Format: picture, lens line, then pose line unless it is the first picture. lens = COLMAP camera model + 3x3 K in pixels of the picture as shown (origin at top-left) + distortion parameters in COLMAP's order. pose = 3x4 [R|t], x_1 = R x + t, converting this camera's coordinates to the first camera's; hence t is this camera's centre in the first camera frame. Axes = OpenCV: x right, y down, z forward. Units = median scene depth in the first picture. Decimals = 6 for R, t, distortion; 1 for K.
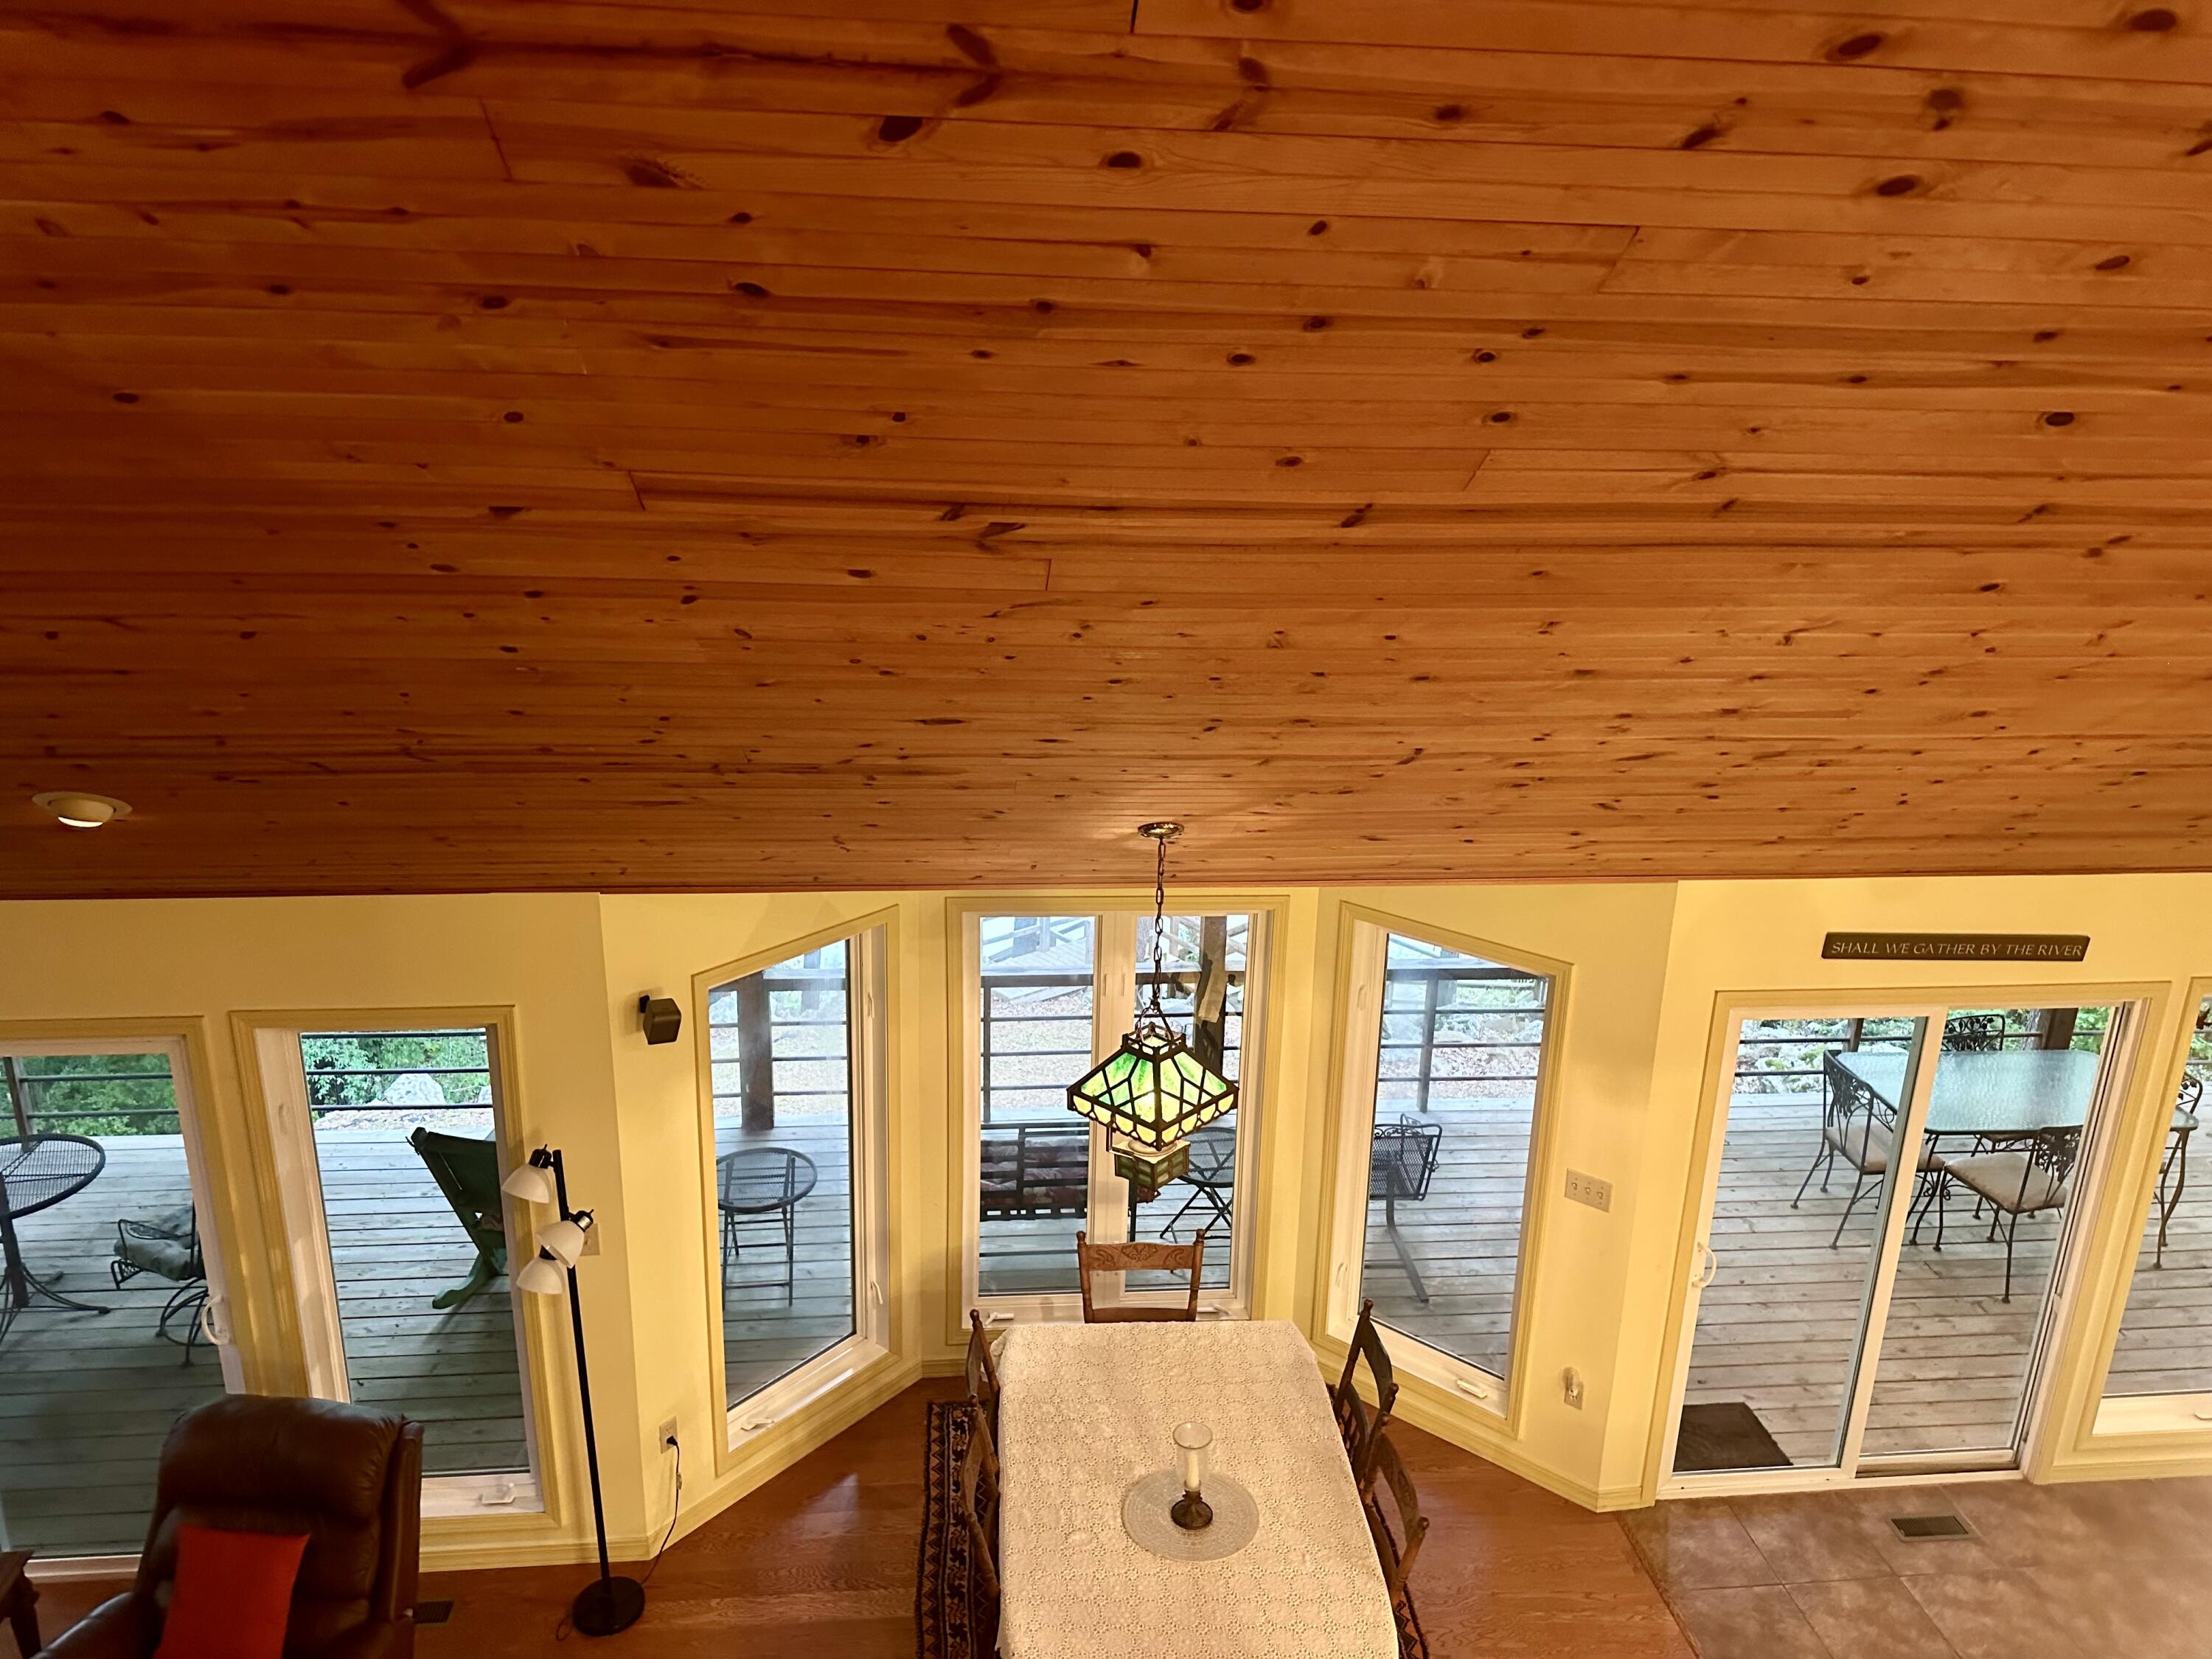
lens RADIAL K [[1541.8, 0, 1106.0], [0, 1541.8, 829.5], [0, 0, 1]] dist [0.080547, -0.082695]
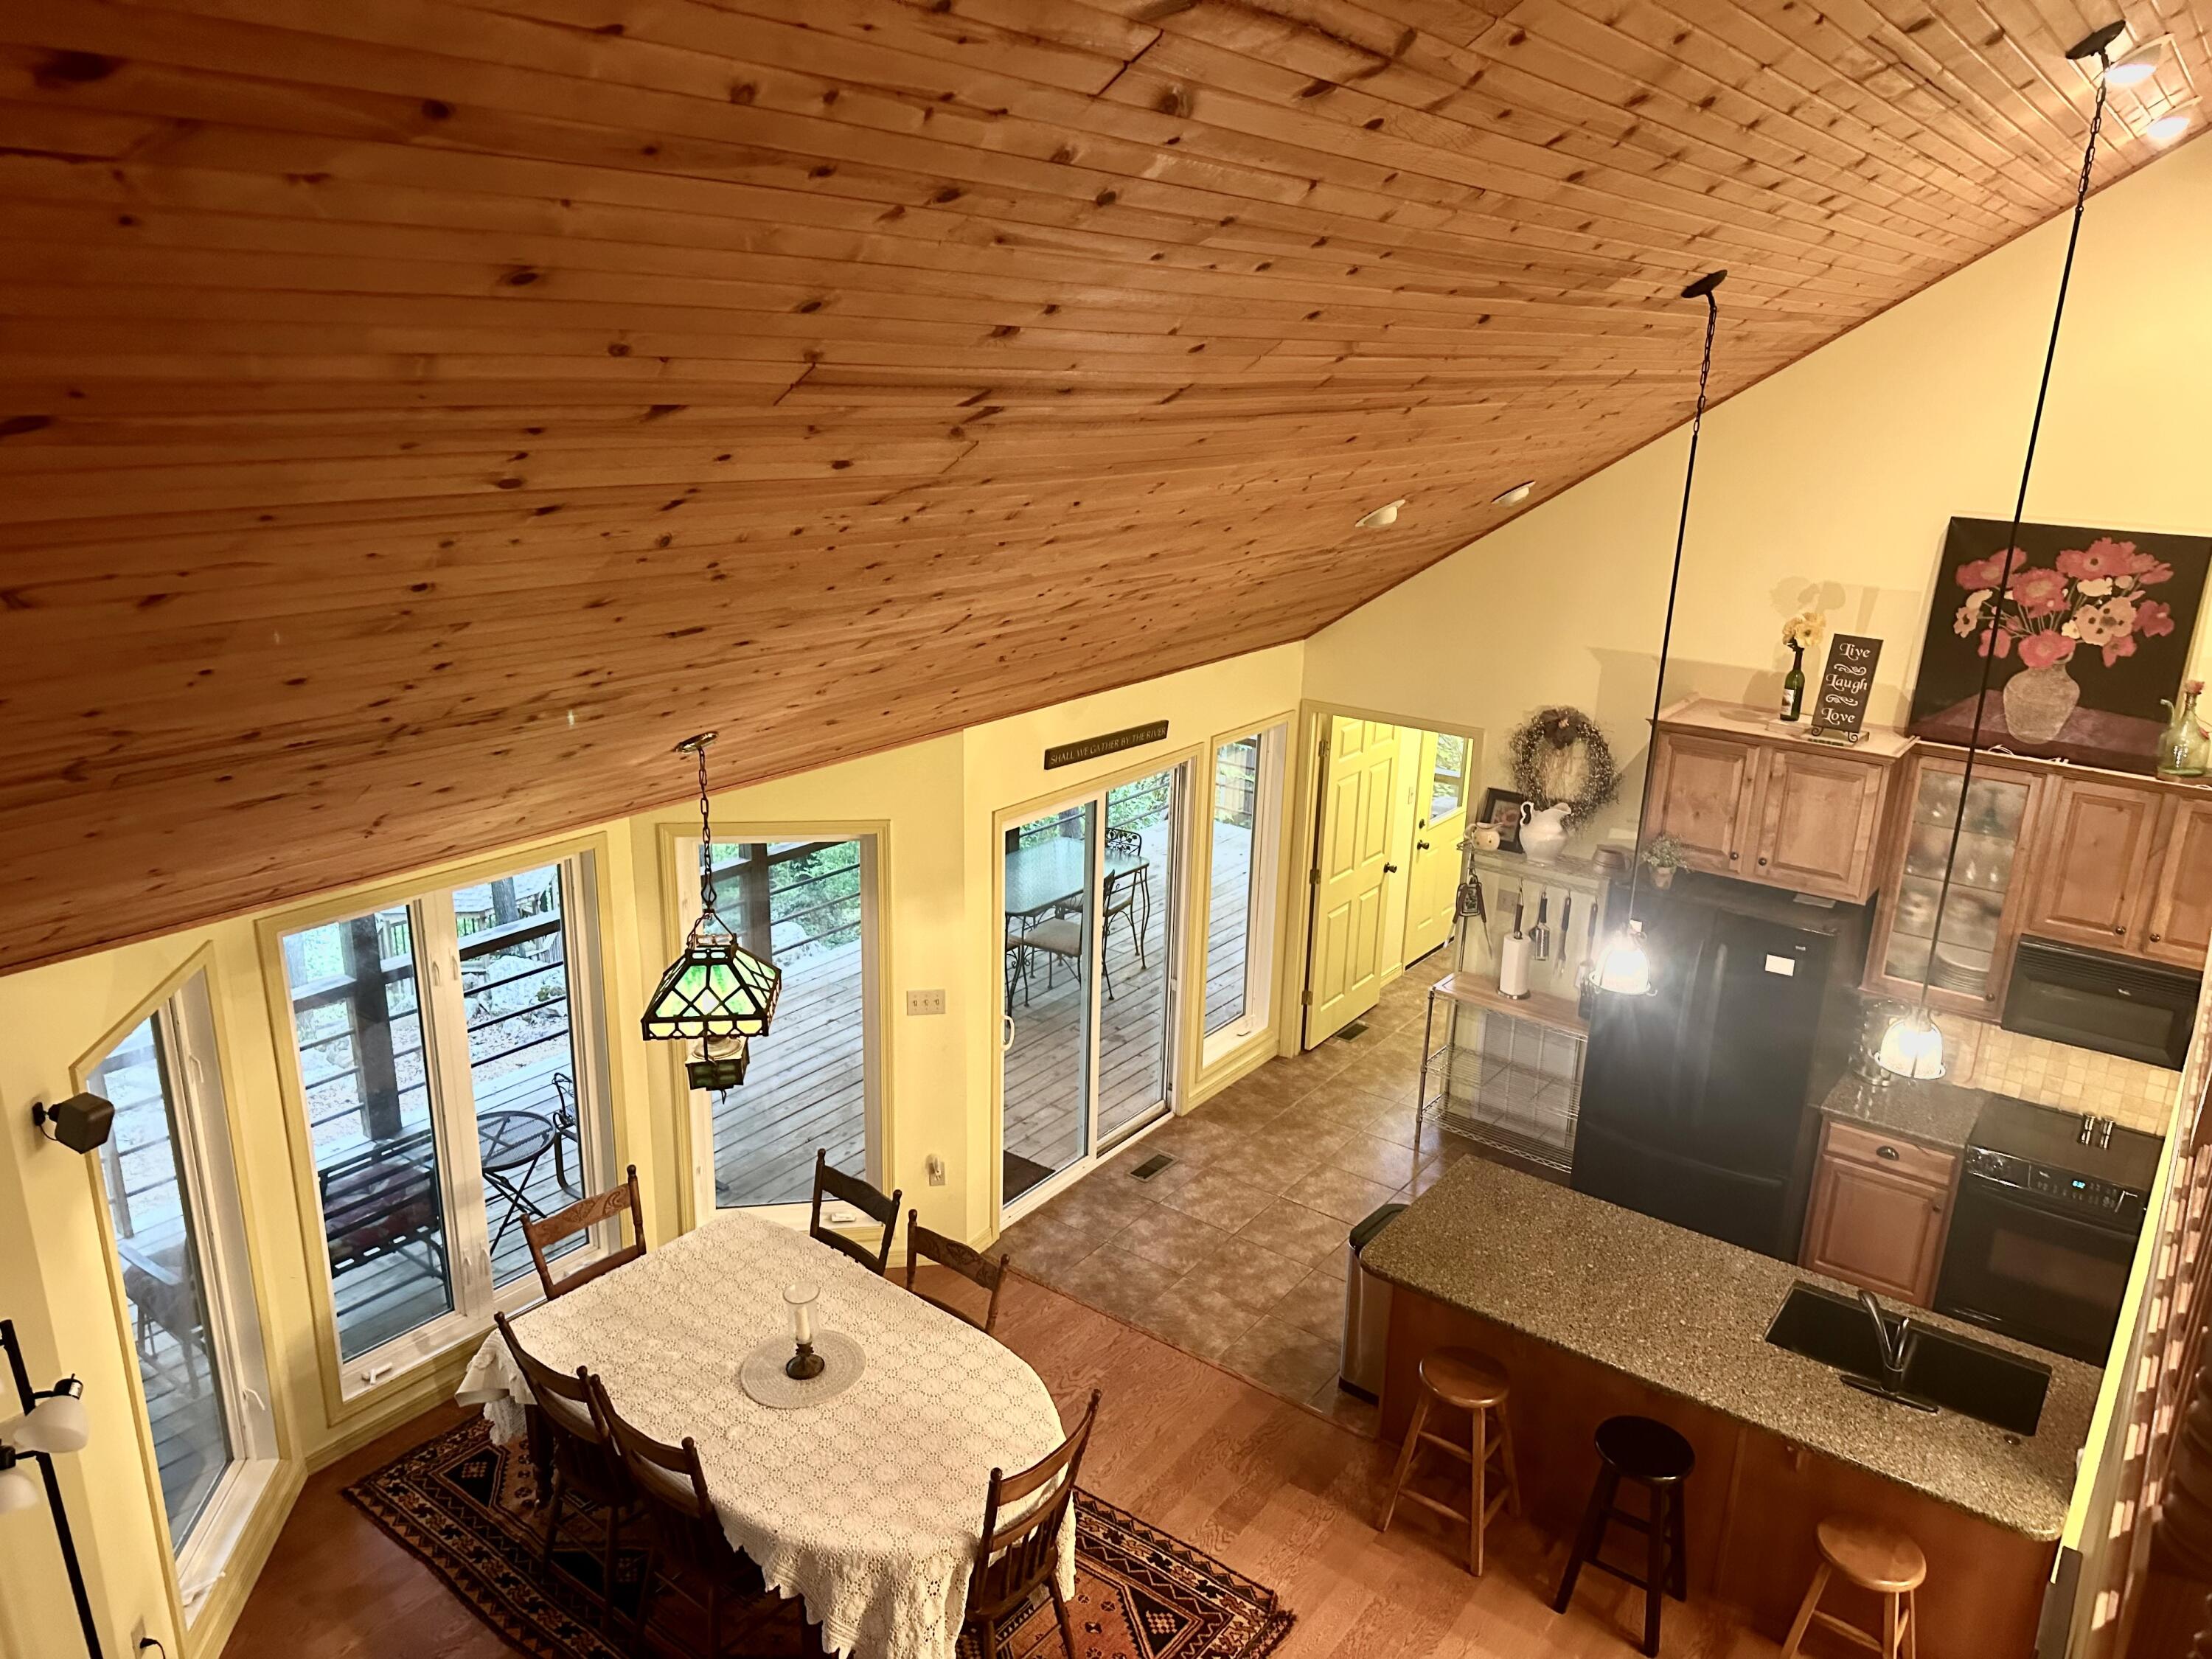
lens RADIAL K [[1526.9, 0, 1117.9], [0, 1526.9, 842.9], [0, 0, 1]] dist [0.076167, -0.103367]
pose [[0.679079, -0.233688, 0.695875, -0.400797], [0.213141, 0.969904, 0.117715, 0.003609], [-0.702441, 0.068381, 0.708450, 0.053430]]
